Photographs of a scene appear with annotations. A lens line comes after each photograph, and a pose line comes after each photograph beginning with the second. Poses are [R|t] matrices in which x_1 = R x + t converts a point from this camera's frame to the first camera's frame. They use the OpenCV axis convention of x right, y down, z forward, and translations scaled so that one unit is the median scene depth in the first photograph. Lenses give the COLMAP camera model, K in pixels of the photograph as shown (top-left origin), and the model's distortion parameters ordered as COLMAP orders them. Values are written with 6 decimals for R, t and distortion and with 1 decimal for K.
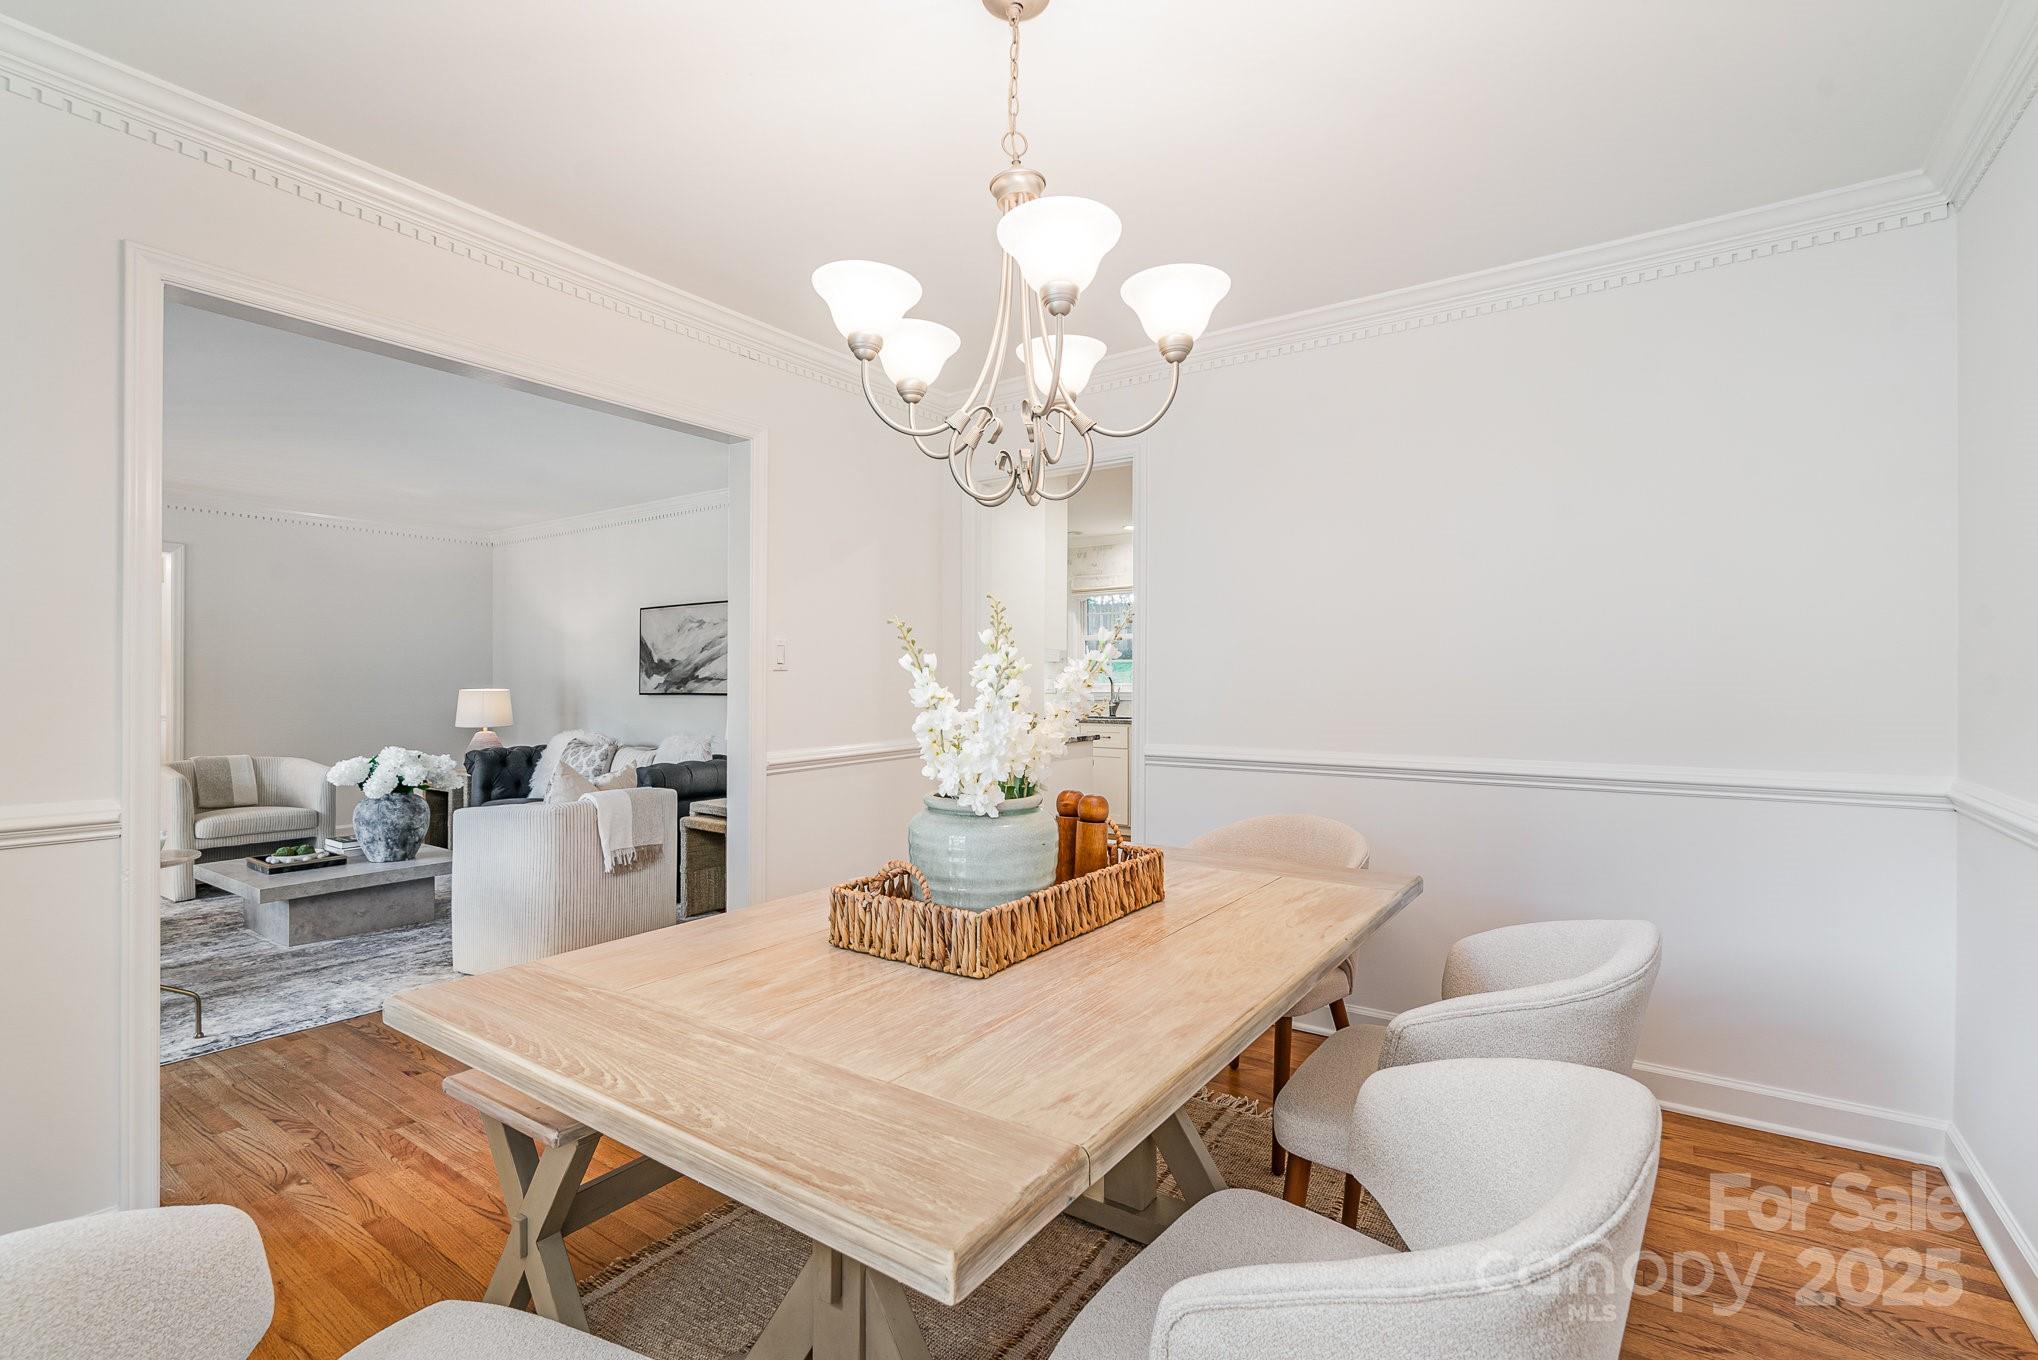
lens RADIAL K [[918.5, 0, 1021.5], [0, 918.5, 682.8], [0, 0, 1]] dist [-0.001606, 0.001015]
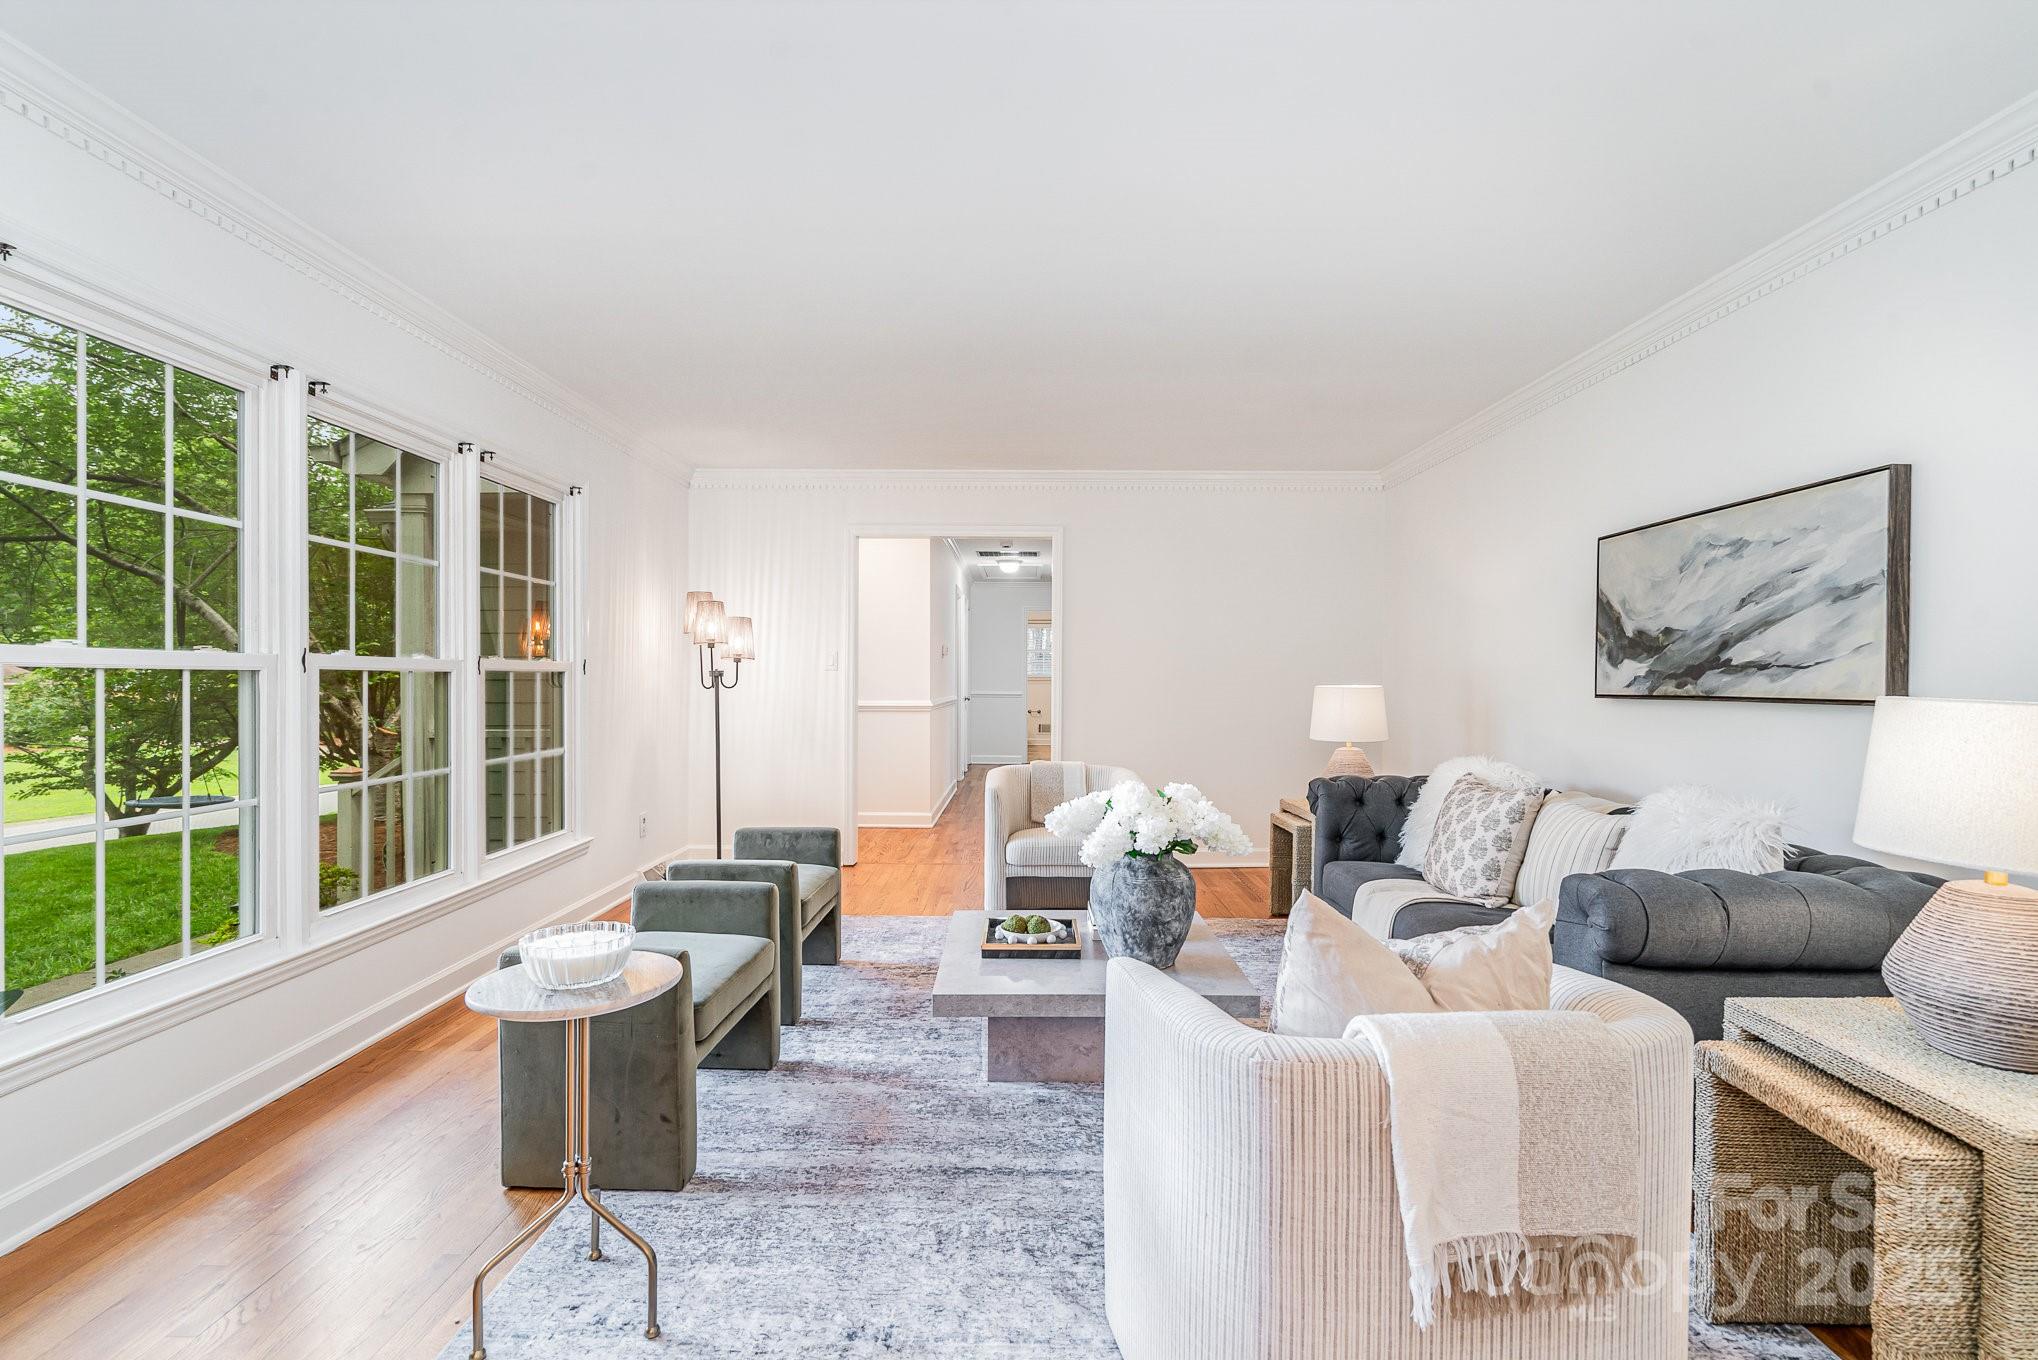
lens RADIAL K [[918.5, 0, 1021.5], [0, 918.5, 682.8], [0, 0, 1]] dist [-0.001606, 0.001015]
pose [[0.565538, 0.005766, -0.824702, -0.172716], [-0.004214, 0.999983, 0.004101, 0.003632], [0.824711, 0.001156, 0.565553, 0.444284]]
